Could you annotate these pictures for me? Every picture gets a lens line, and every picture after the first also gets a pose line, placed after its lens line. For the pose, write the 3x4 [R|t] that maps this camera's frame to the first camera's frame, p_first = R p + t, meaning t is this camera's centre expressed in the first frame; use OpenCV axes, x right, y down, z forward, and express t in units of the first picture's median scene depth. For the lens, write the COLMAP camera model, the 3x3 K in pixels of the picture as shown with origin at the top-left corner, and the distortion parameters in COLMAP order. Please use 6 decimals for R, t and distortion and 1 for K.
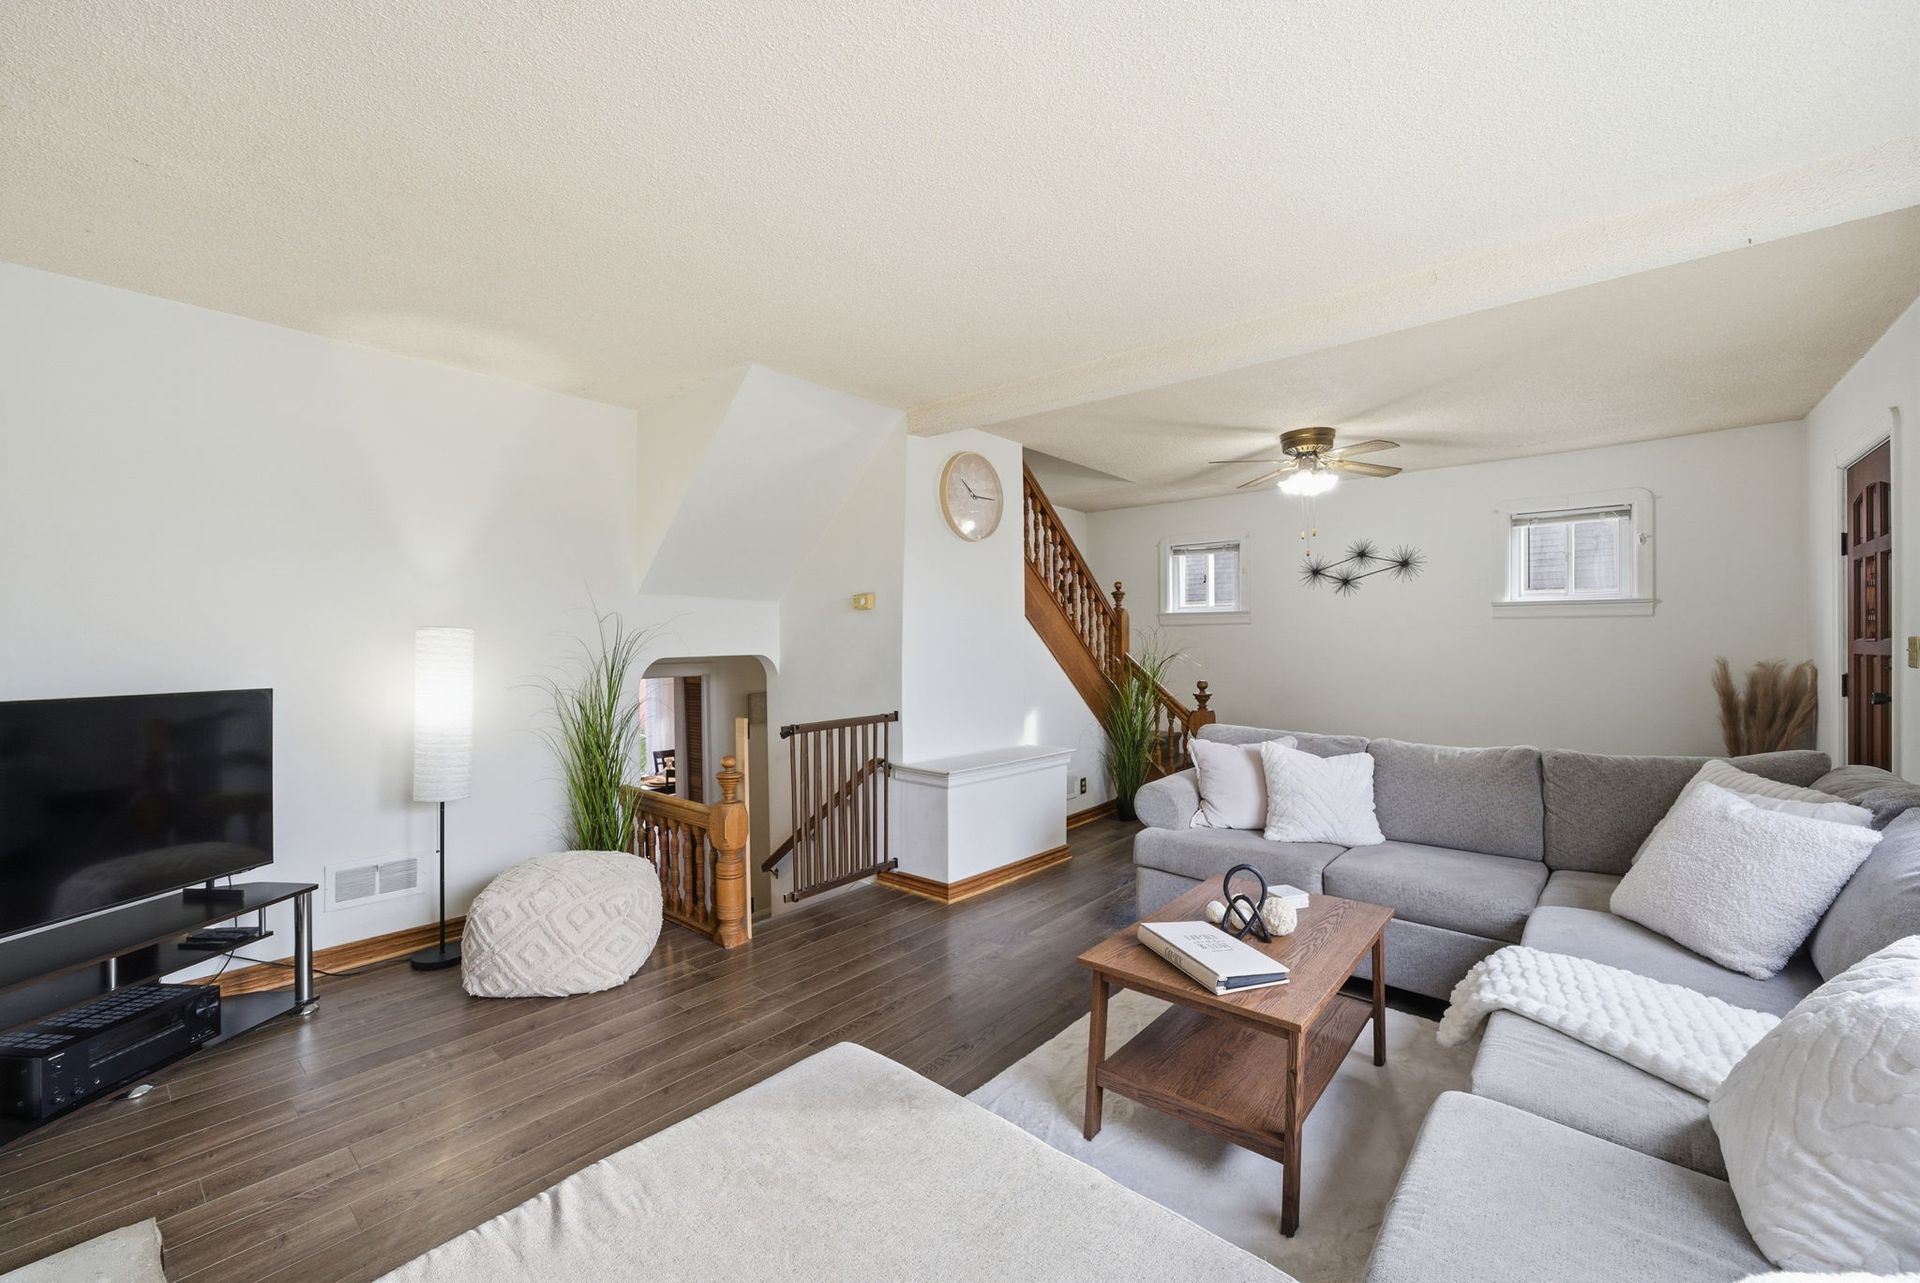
lens RADIAL K [[781.6, 0, 950.3], [0, 781.6, 647.5], [0, 0, 1]] dist [-0.011270, 0.005812]
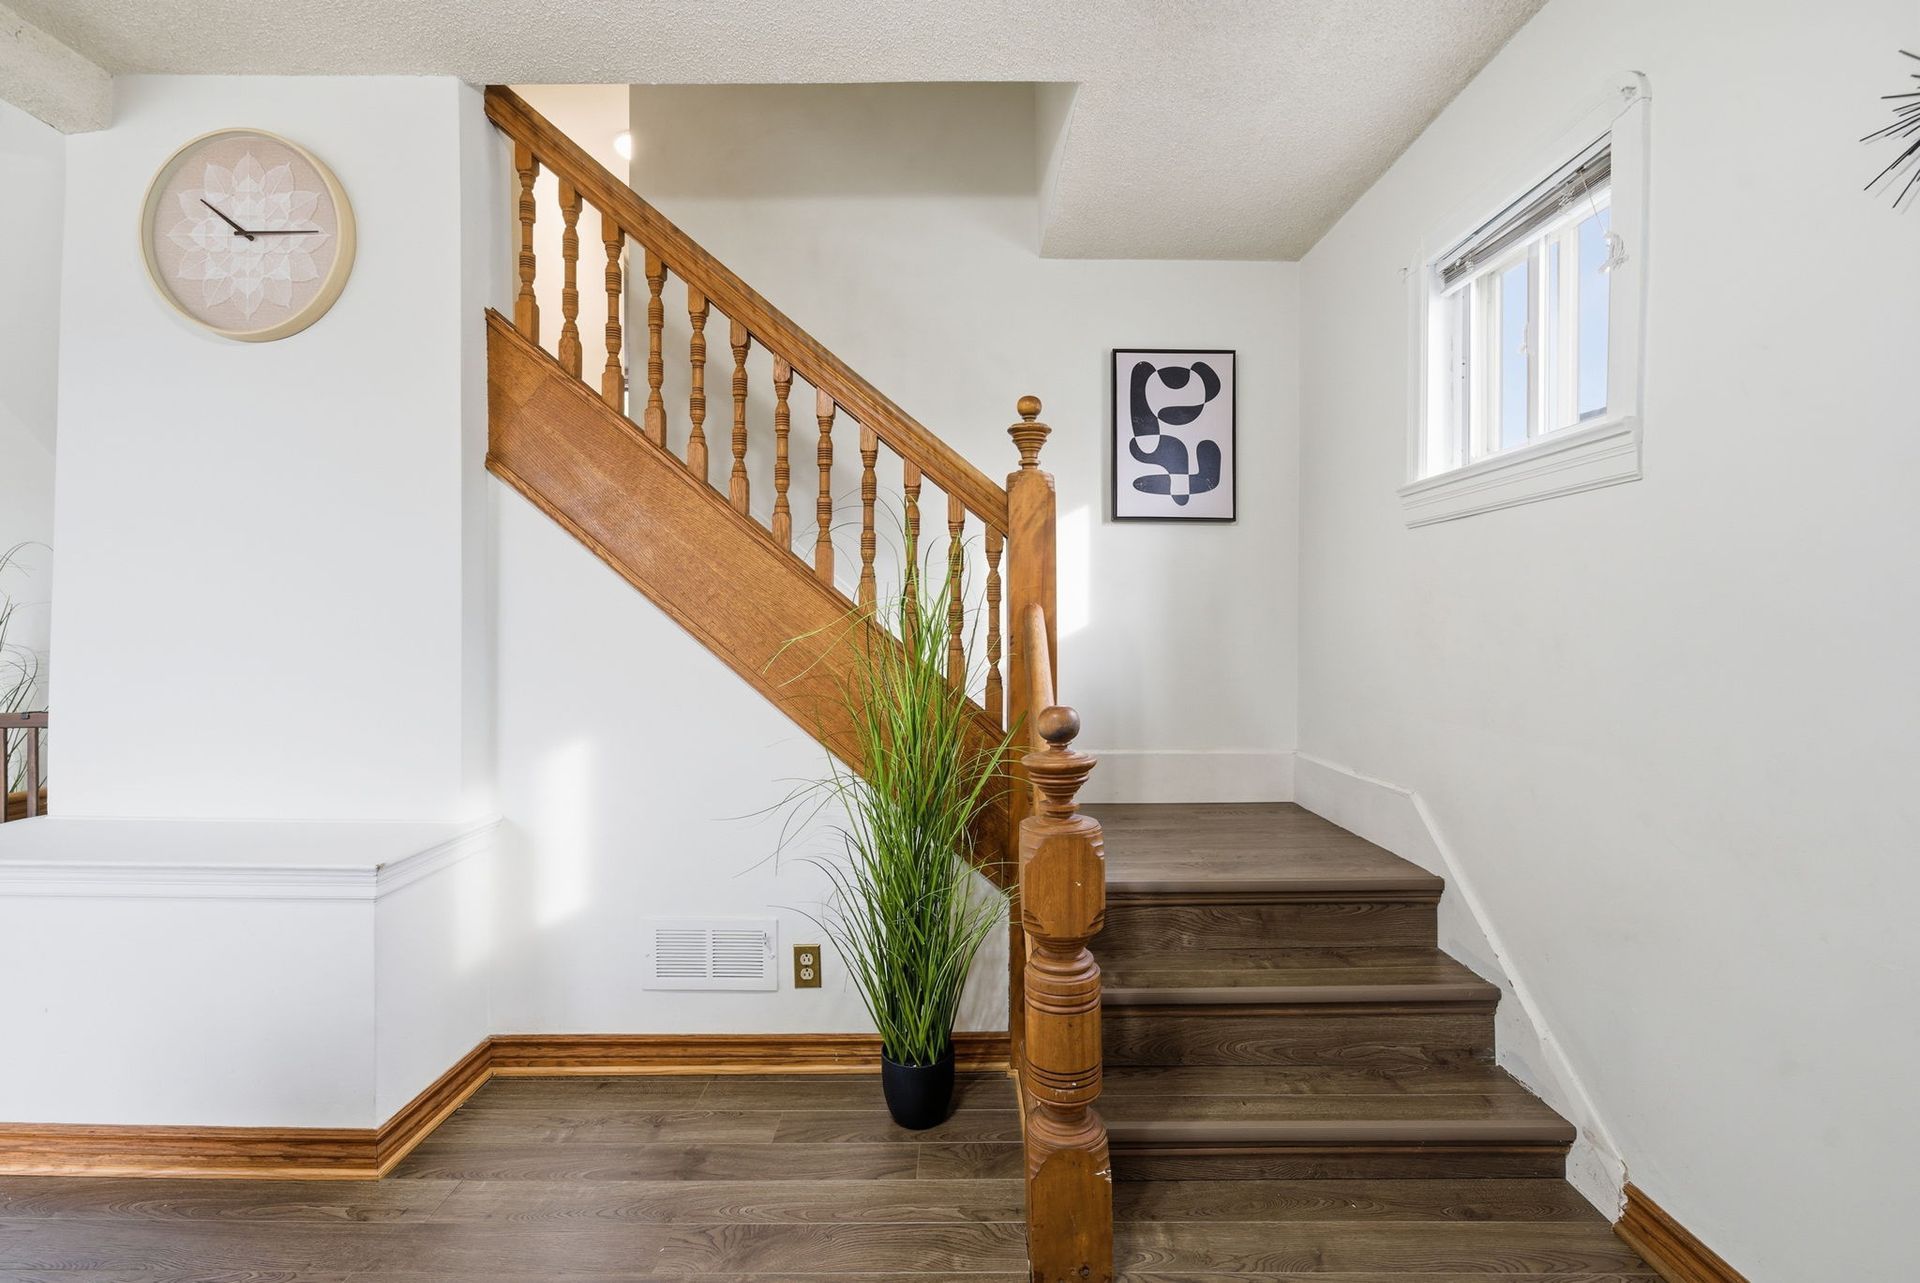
lens RADIAL K [[781.6, 0, 957.9], [0, 781.6, 631.9], [0, 0, 1]] dist [-0.011270, 0.005812]
pose [[0.642640, 0.004165, -0.766157, 0.493995], [-0.008315, 0.999964, -0.001539, 0.021398], [0.766123, 0.007360, 0.642652, 0.821684]]
